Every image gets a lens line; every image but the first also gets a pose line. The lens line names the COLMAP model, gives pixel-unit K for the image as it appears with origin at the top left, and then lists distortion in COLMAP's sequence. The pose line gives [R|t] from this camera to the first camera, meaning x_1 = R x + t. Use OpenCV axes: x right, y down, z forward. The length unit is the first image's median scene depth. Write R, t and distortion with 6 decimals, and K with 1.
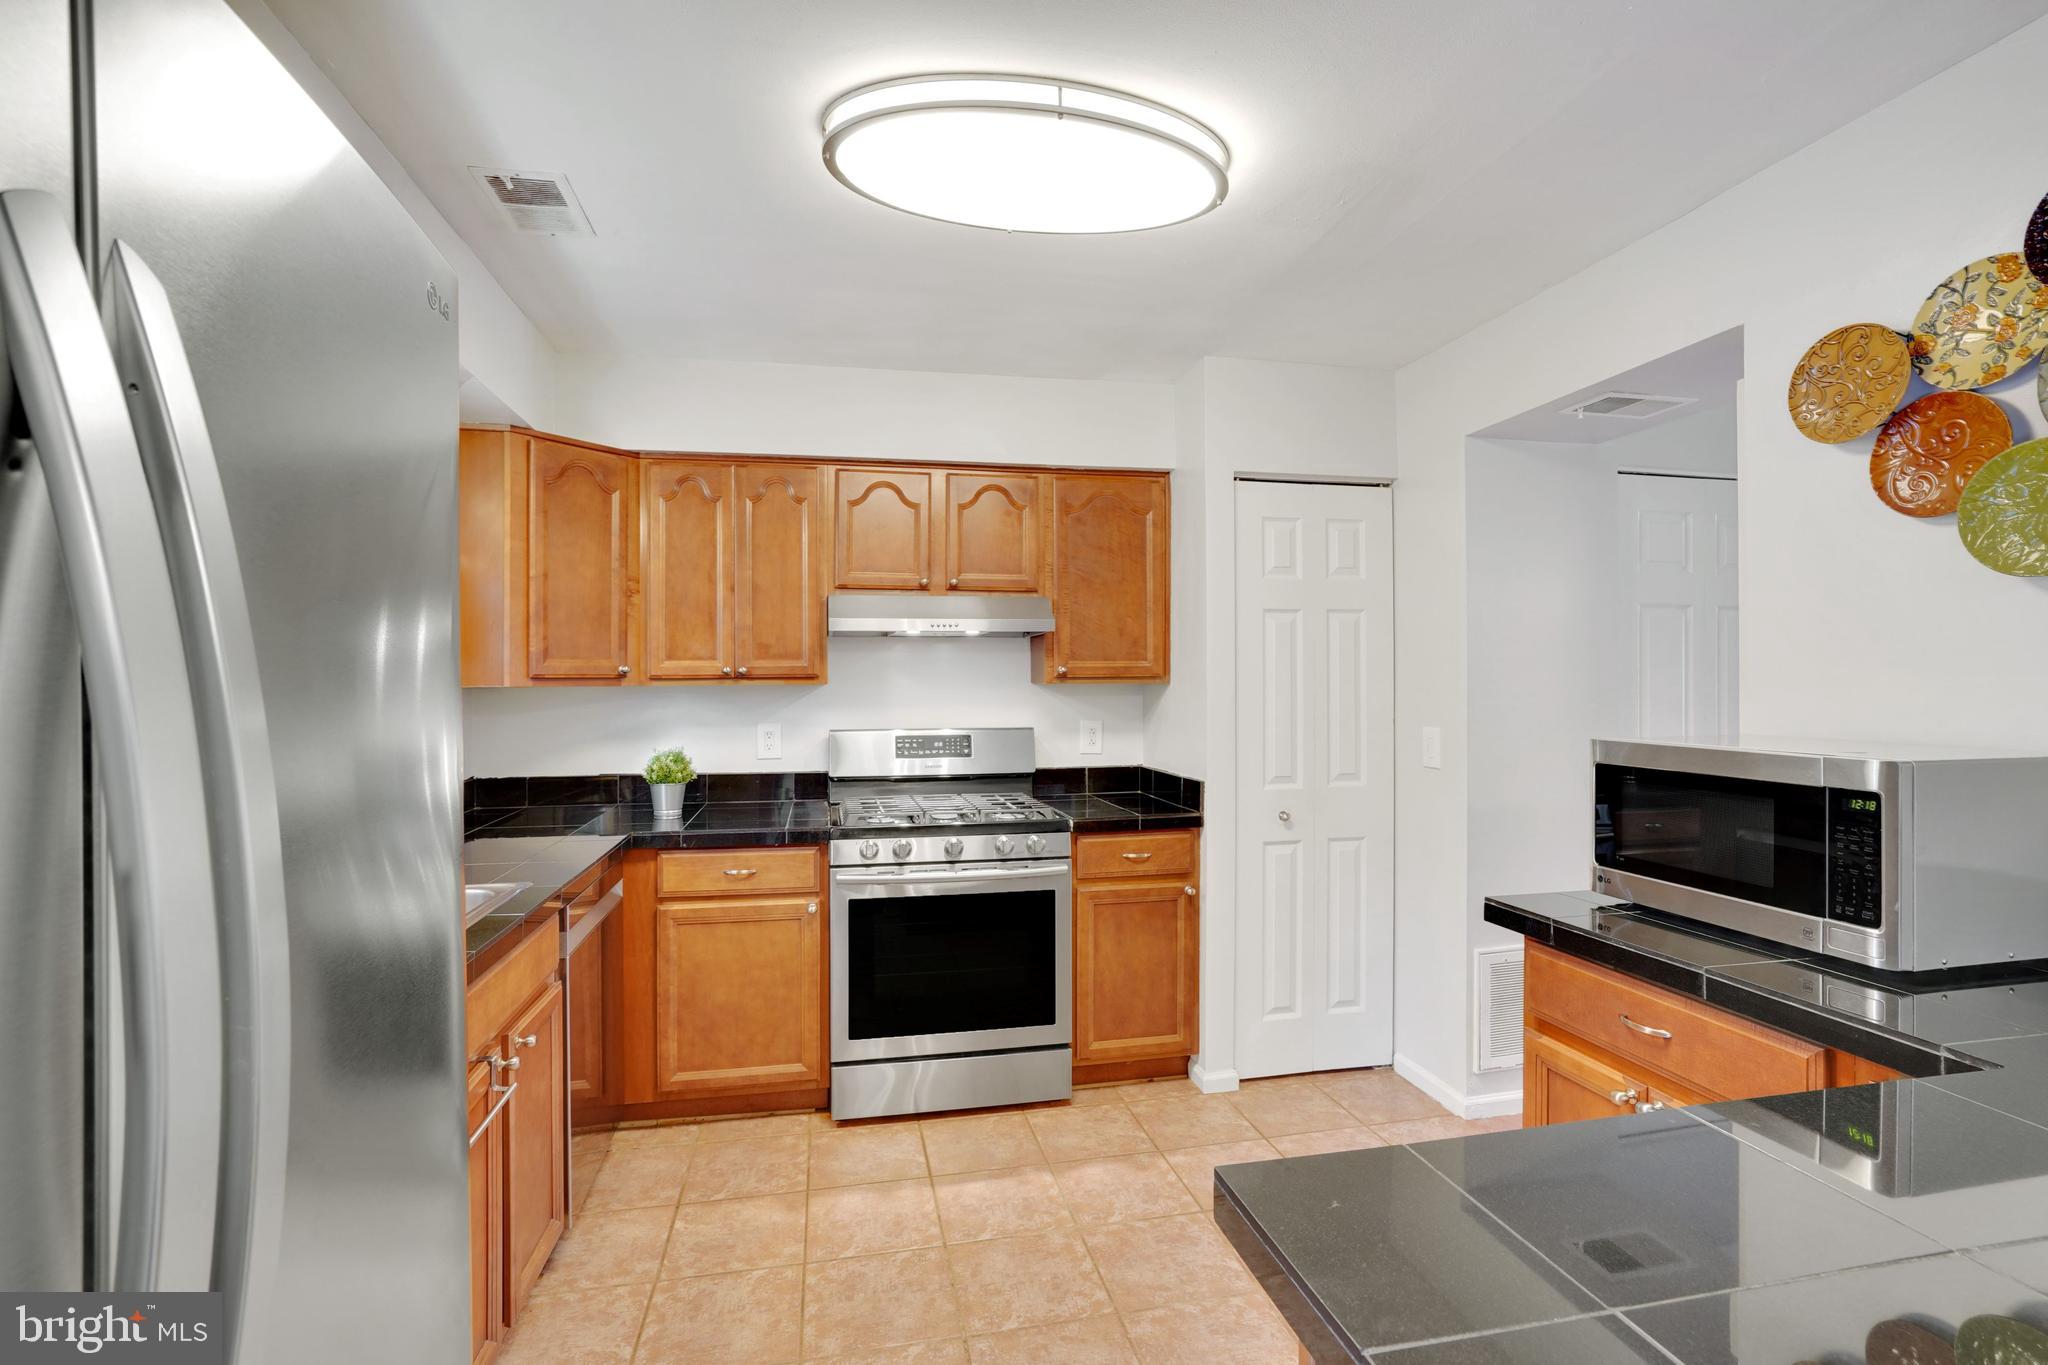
lens RADIAL K [[971.8, 0, 1024.1], [0, 971.8, 669.5], [0, 0, 1]] dist [-0.055645, 0.018722]
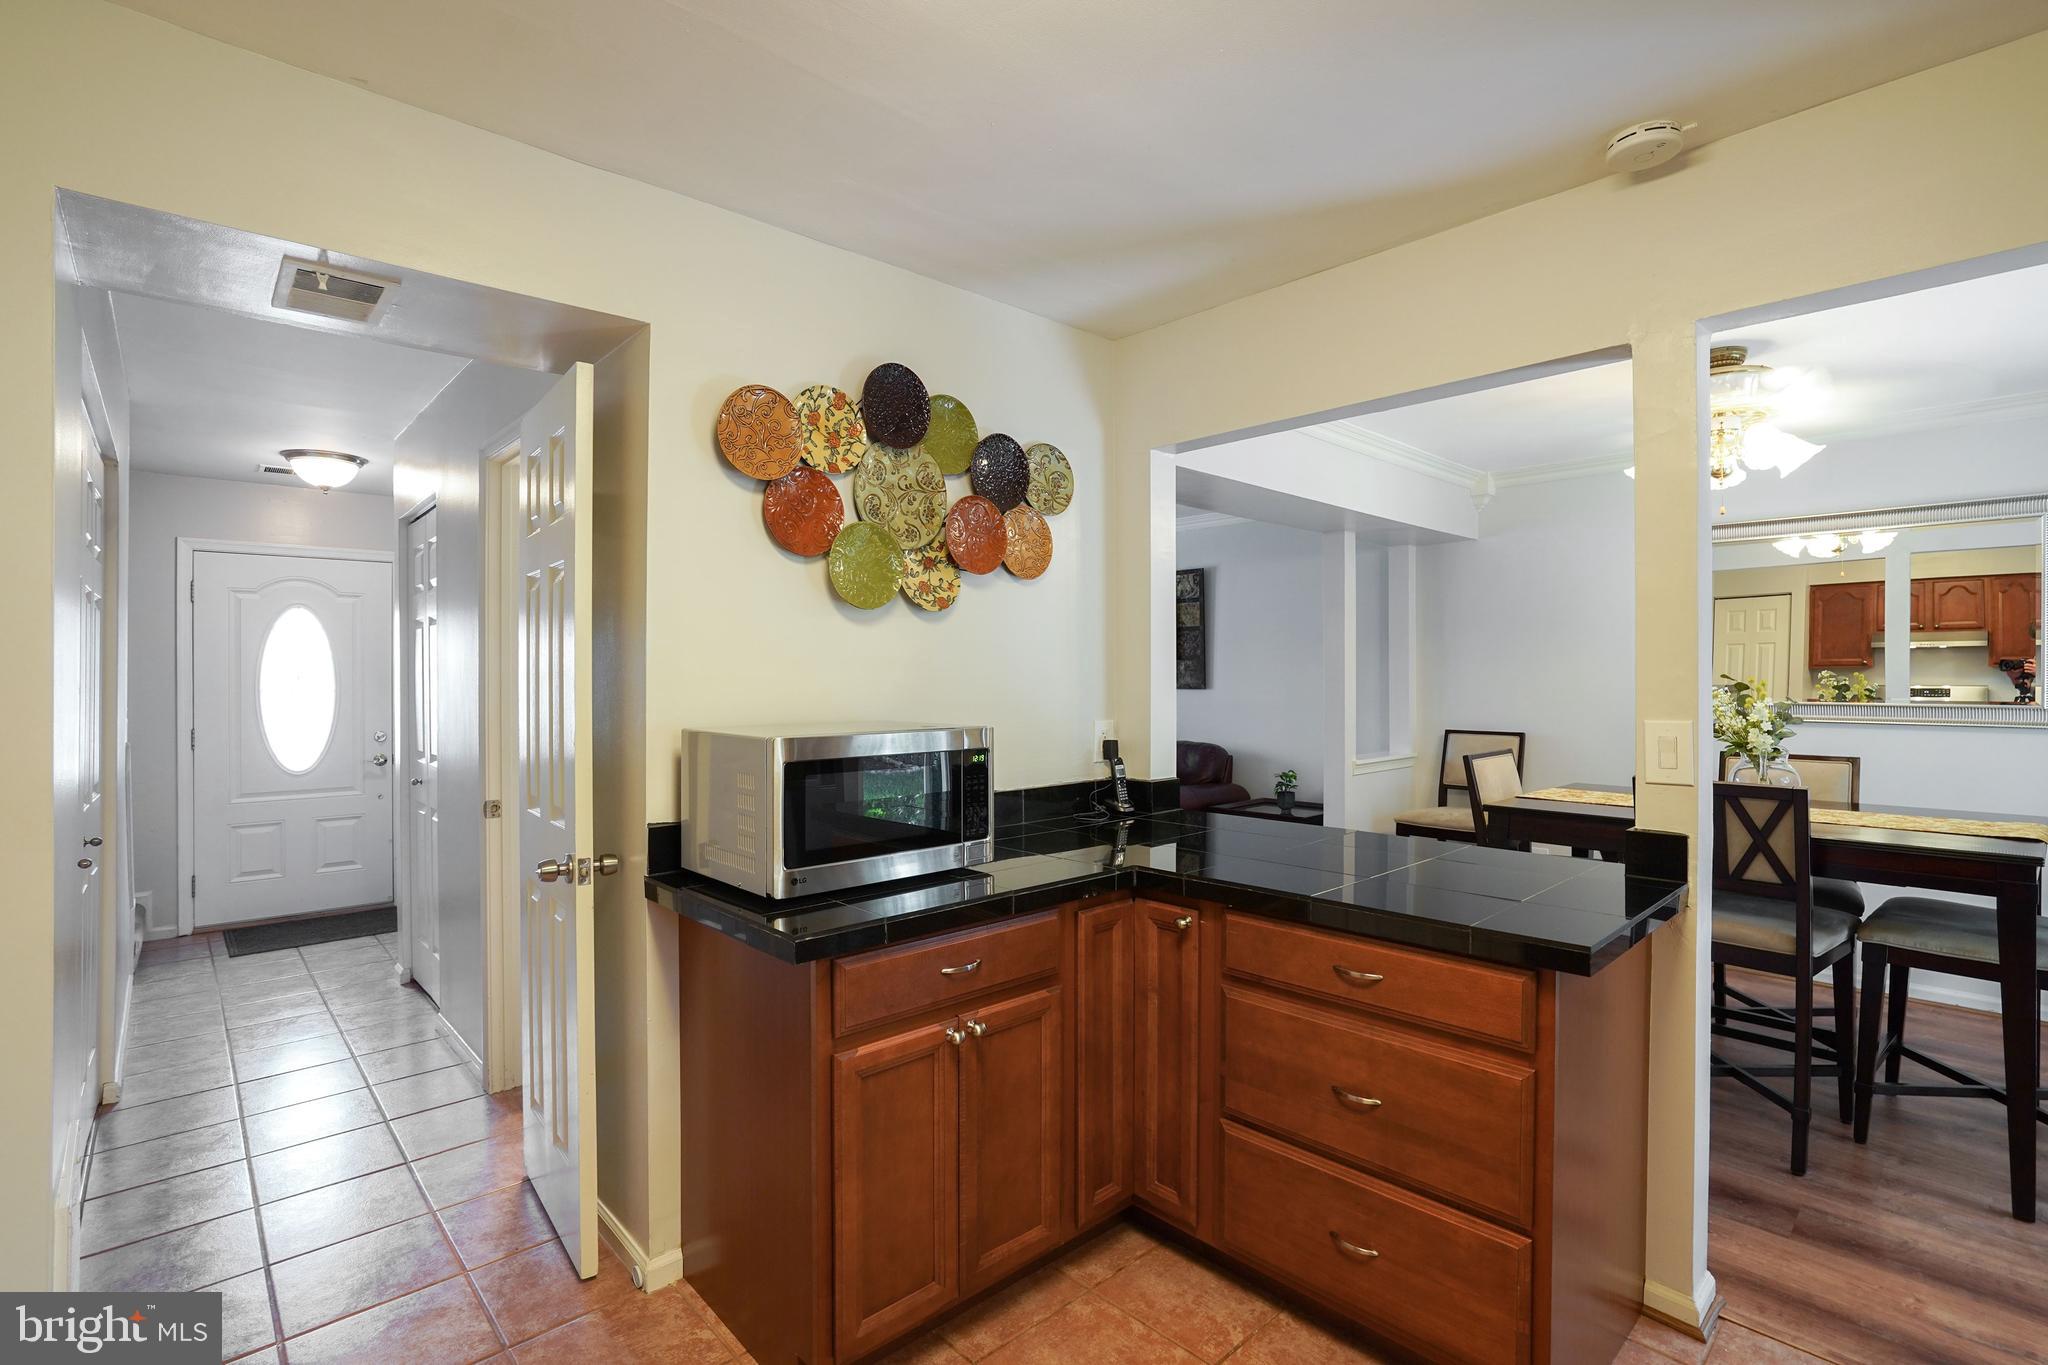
lens RADIAL K [[971.8, 0, 1024.1], [0, 971.8, 669.5], [0, 0, 1]] dist [-0.055645, 0.018722]
pose [[-0.515026, 0.002095, 0.857172, -0.395956], [-0.004616, 0.999976, -0.005217, 0.008194], [-0.857162, -0.006644, -0.515004, 1.437420]]
